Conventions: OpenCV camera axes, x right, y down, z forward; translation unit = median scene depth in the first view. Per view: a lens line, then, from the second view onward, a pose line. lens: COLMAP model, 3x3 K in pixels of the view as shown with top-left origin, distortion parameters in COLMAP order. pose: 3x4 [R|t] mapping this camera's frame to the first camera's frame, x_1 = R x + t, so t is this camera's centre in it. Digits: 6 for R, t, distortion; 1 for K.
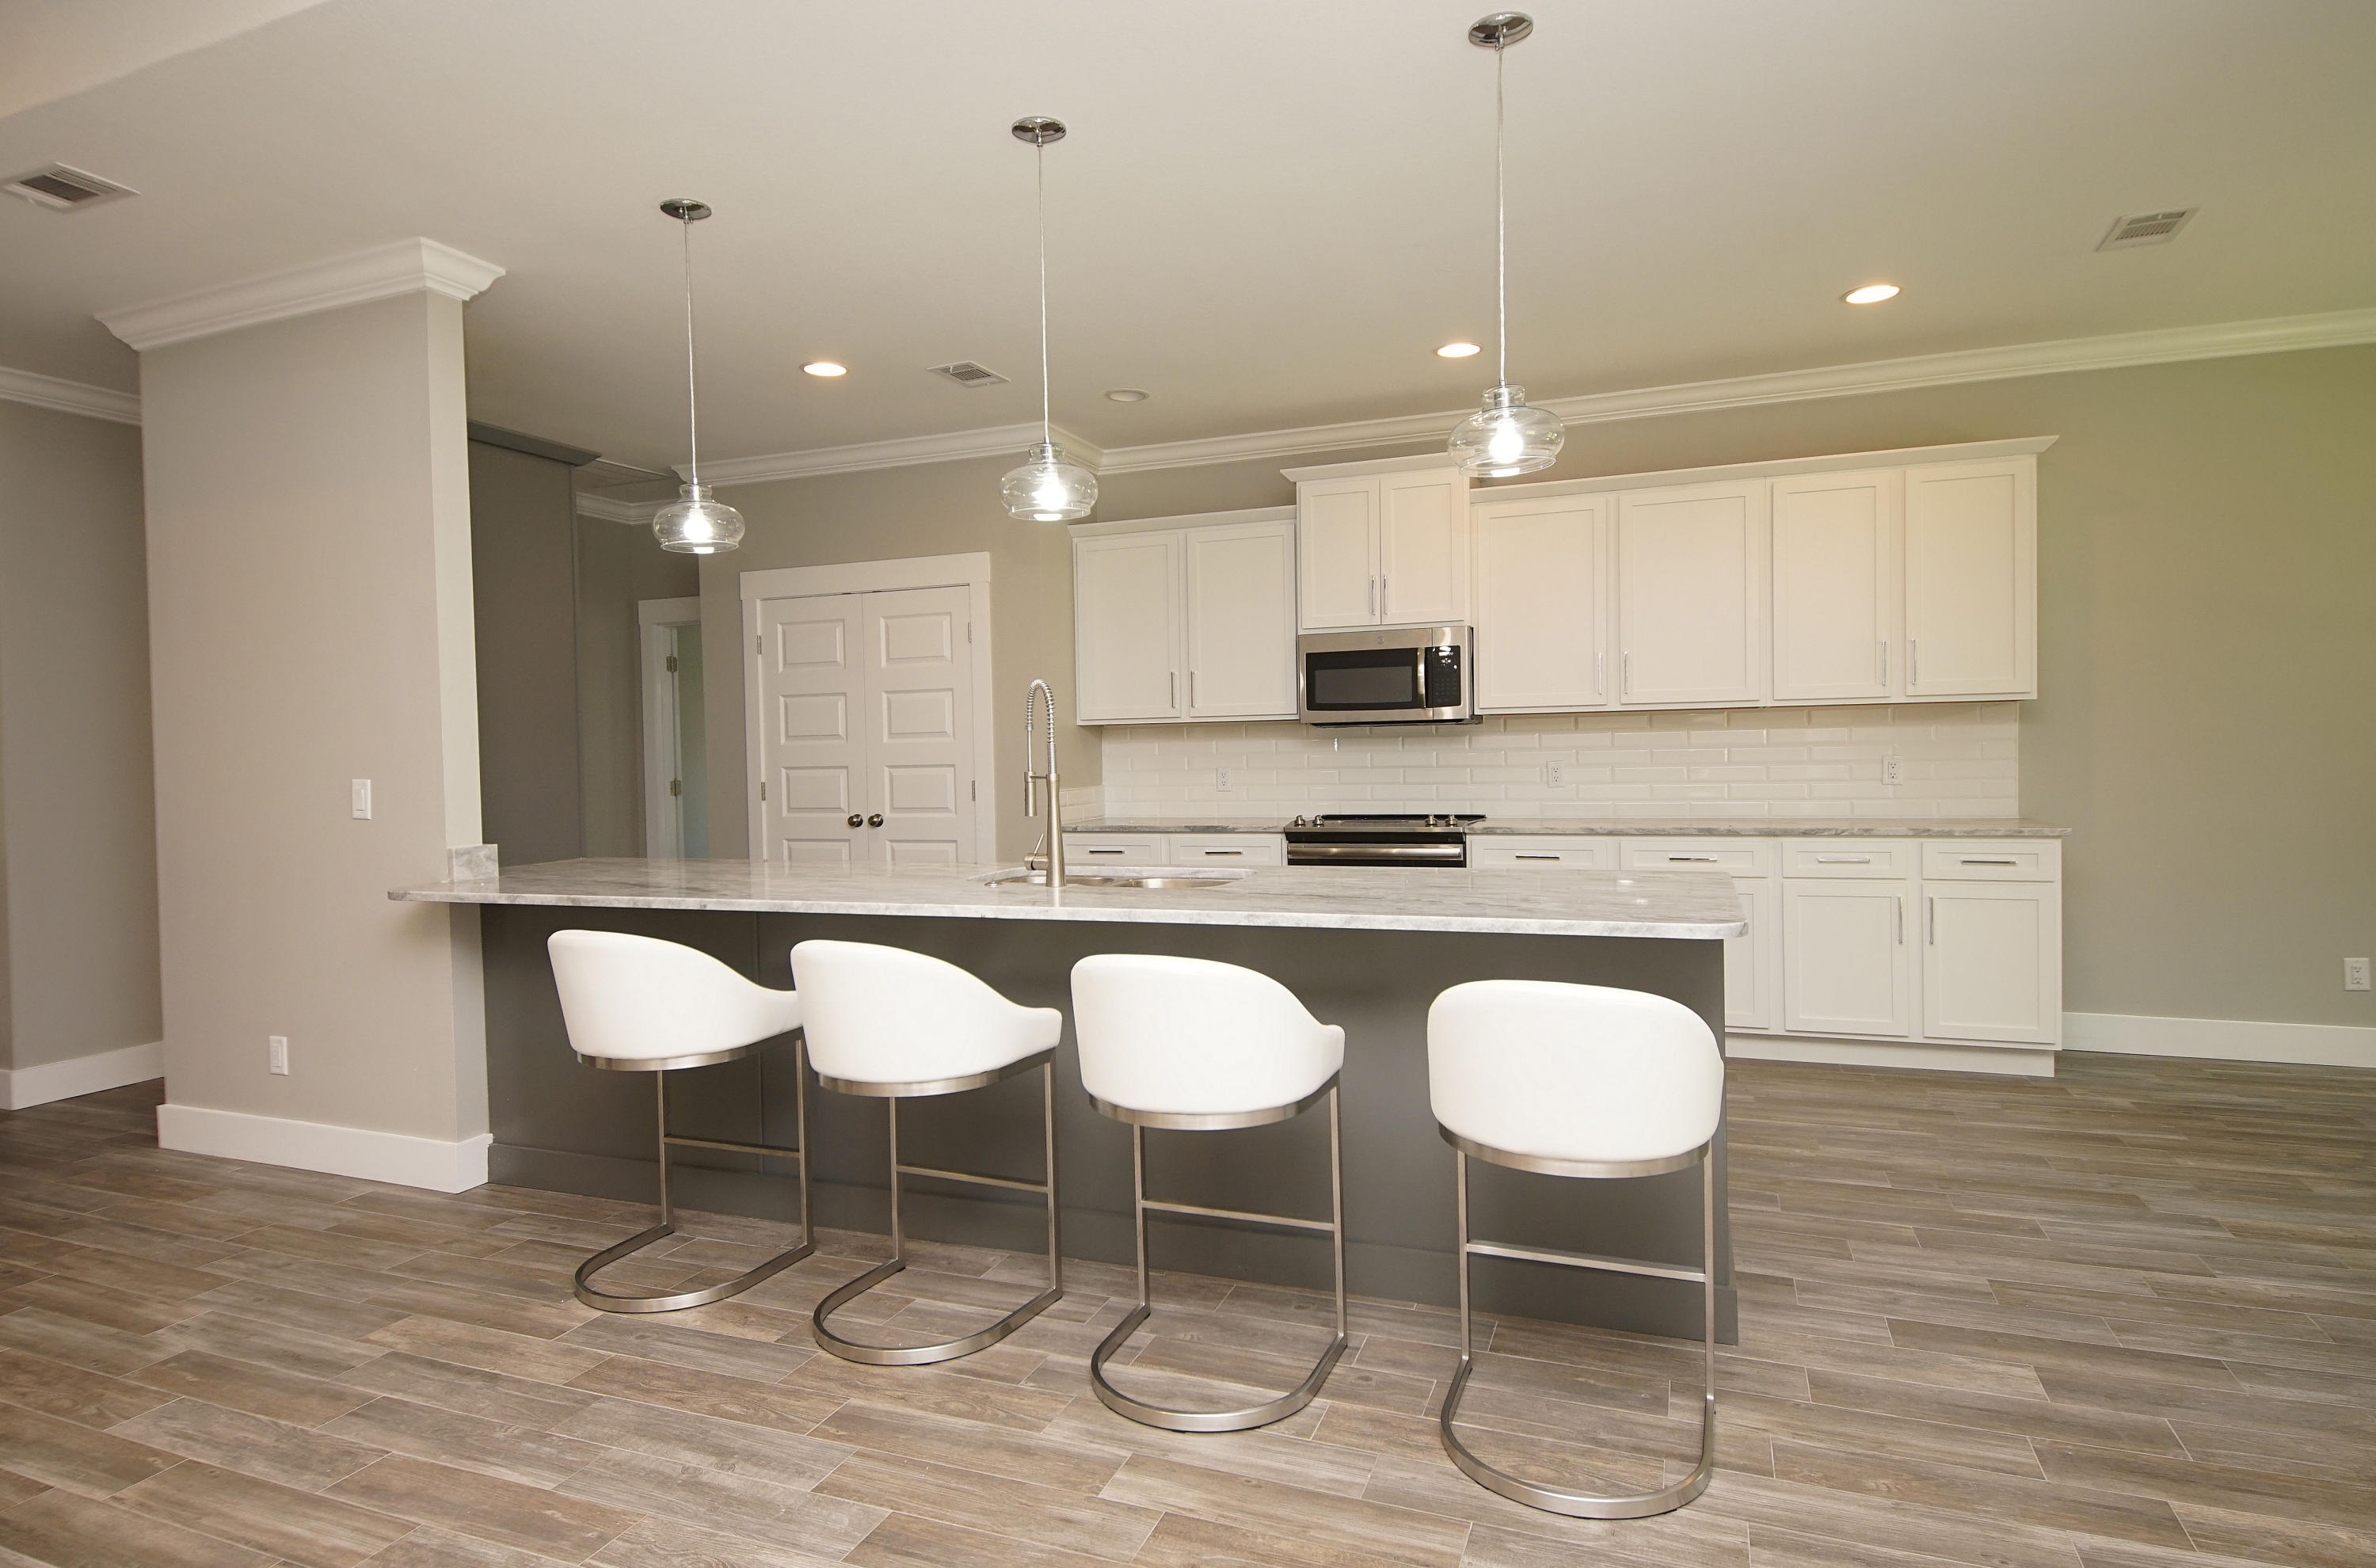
lens RADIAL K [[1310.0, 0, 1160.2], [0, 1310.0, 773.5], [0, 0, 1]] dist [0.023648, -0.022794]
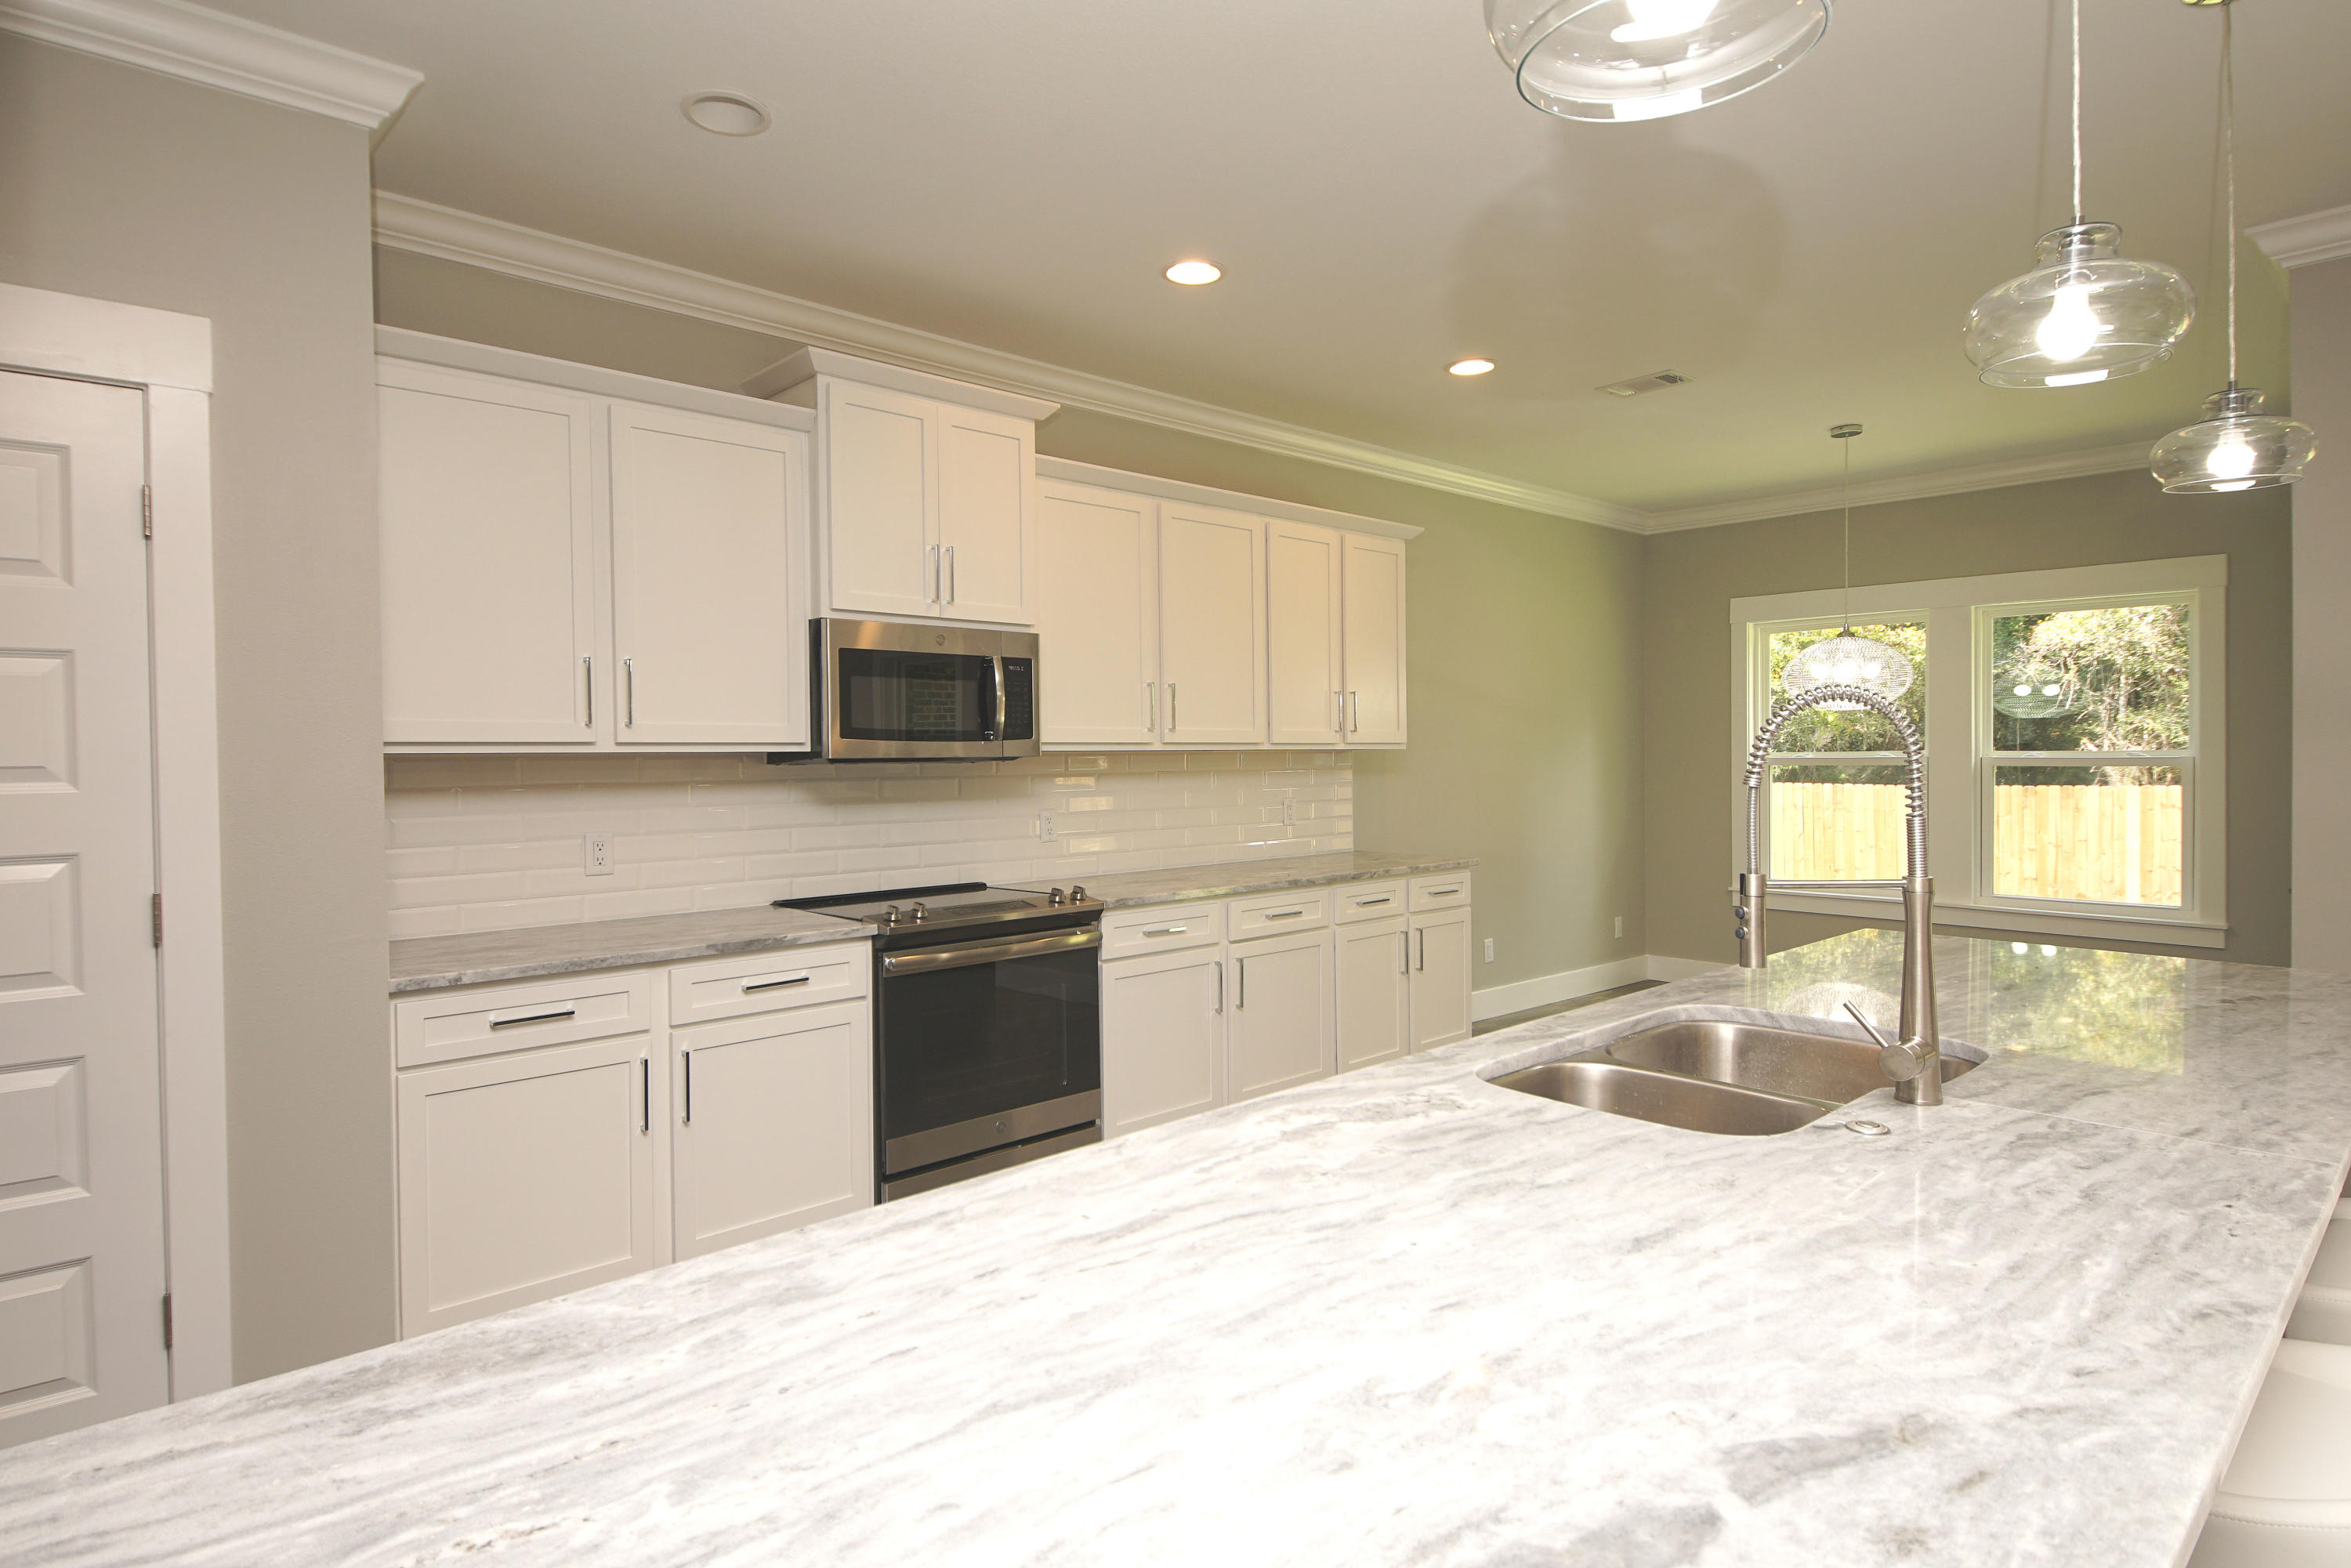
lens RADIAL K [[1260.7, 0, 1153.8], [0, 1260.7, 771.9], [0, 0, 1]] dist [0.029598, -0.027172]
pose [[0.439844, 0.004382, 0.898063, -0.514408], [0.016510, 0.999780, -0.012964, -0.030145], [-0.897922, 0.020529, 0.439675, 0.833833]]
